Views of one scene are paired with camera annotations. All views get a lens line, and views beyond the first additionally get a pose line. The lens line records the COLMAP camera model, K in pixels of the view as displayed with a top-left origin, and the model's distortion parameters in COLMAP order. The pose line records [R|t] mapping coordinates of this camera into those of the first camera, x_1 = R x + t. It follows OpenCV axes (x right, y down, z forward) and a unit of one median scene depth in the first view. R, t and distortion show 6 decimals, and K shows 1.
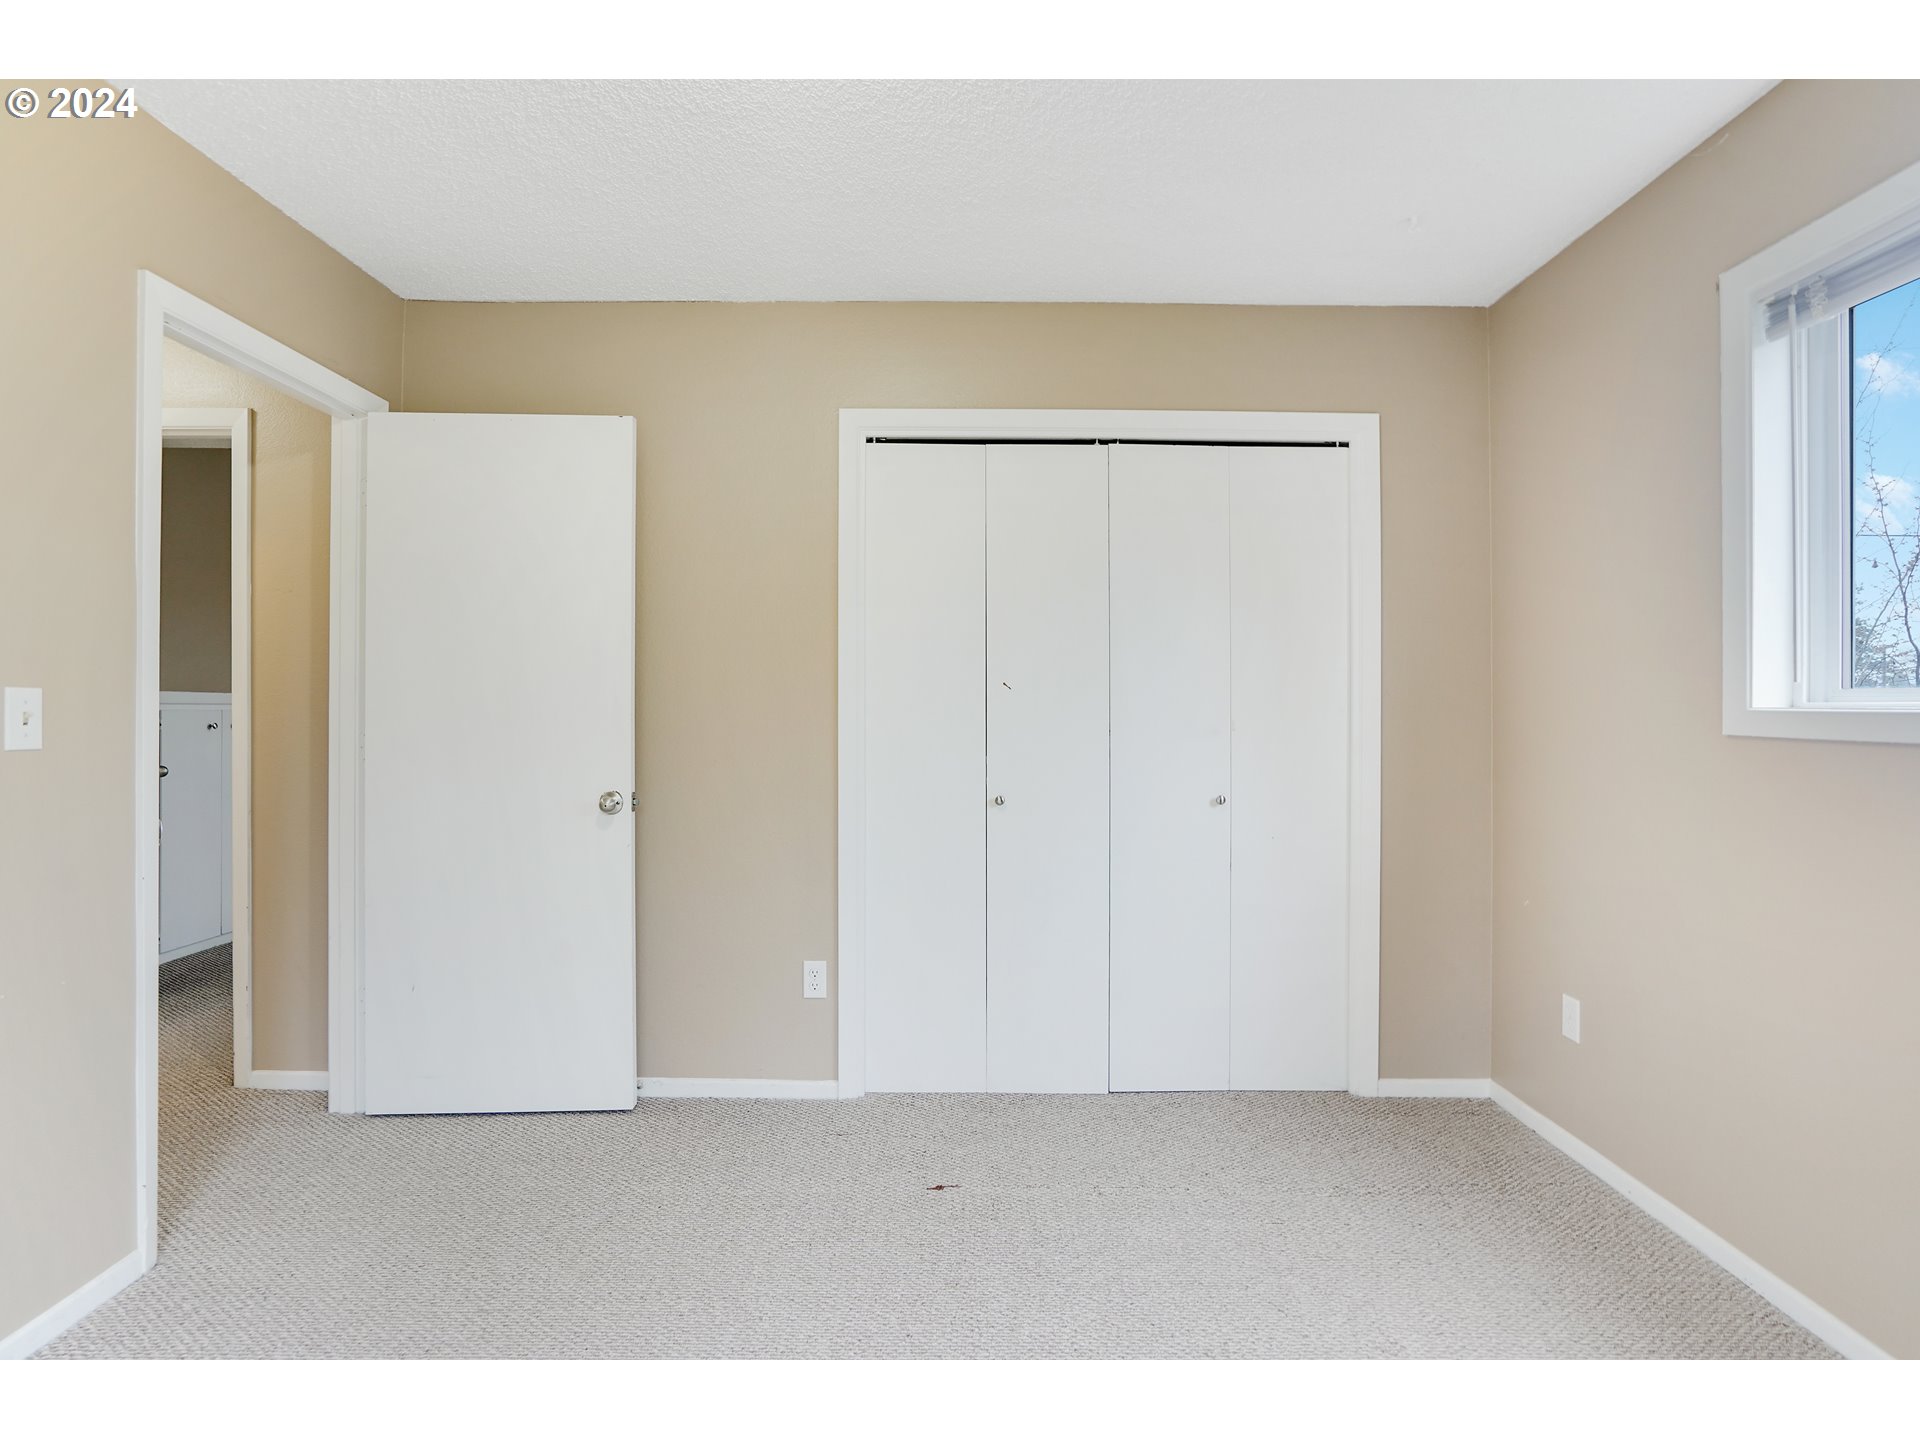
lens RADIAL K [[1002.7, 0, 937.0], [0, 1002.7, 695.7], [0, 0, 1]] dist [-0.057358, 0.028452]
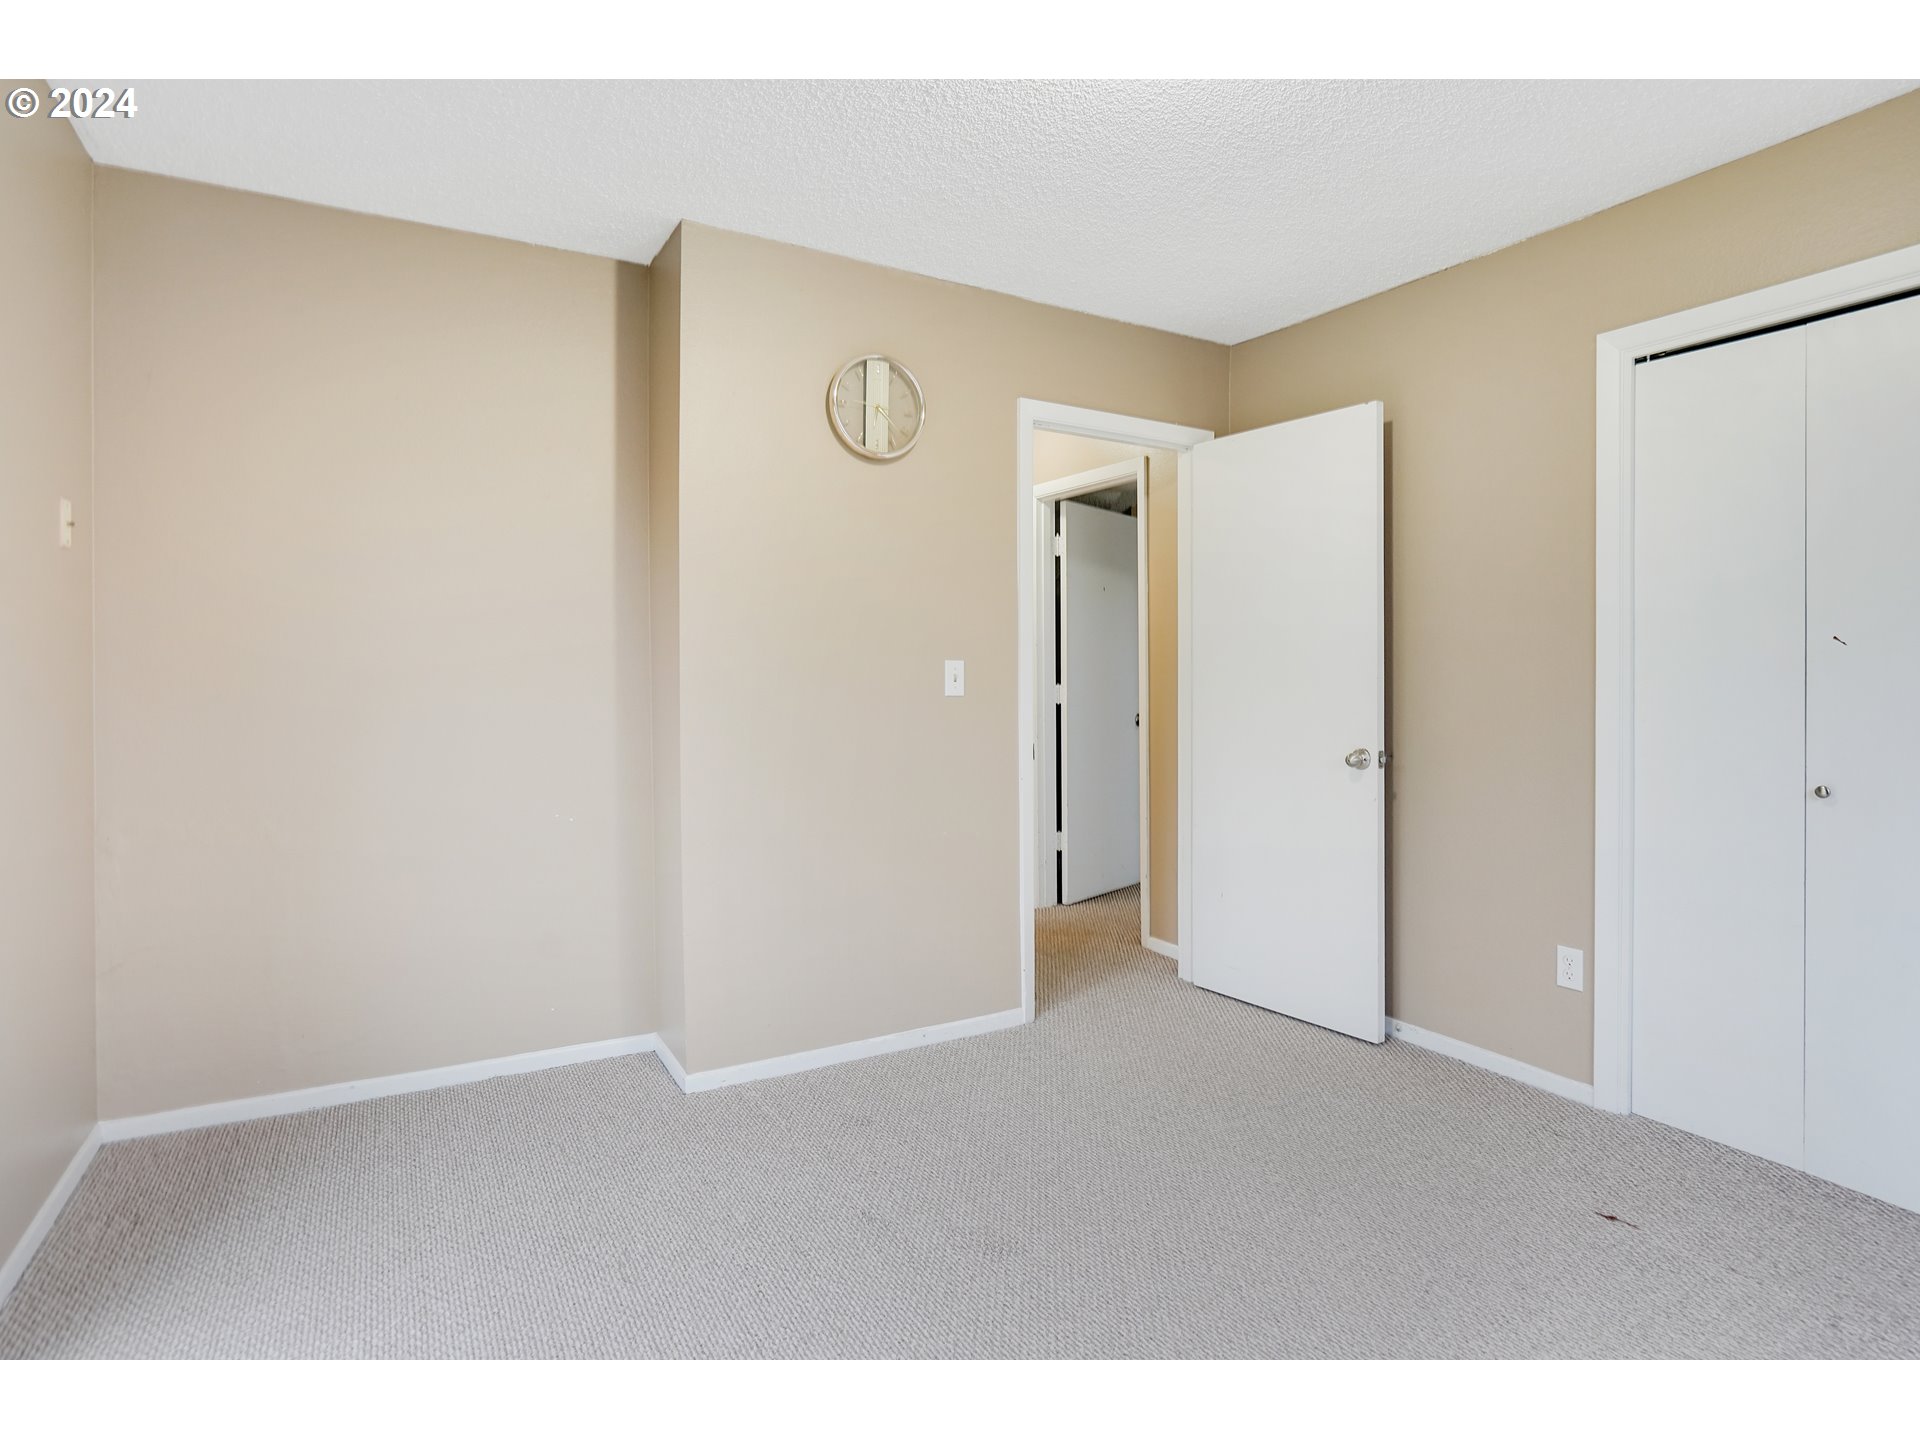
lens RADIAL K [[1002.7, 0, 937.0], [0, 1002.7, 695.7], [0, 0, 1]] dist [-0.057358, 0.028452]
pose [[0.487544, 0.014892, -0.872971, 0.387261], [0.008658, 0.999723, 0.021889, 0.009627], [0.873055, -0.018230, 0.487280, 0.058493]]
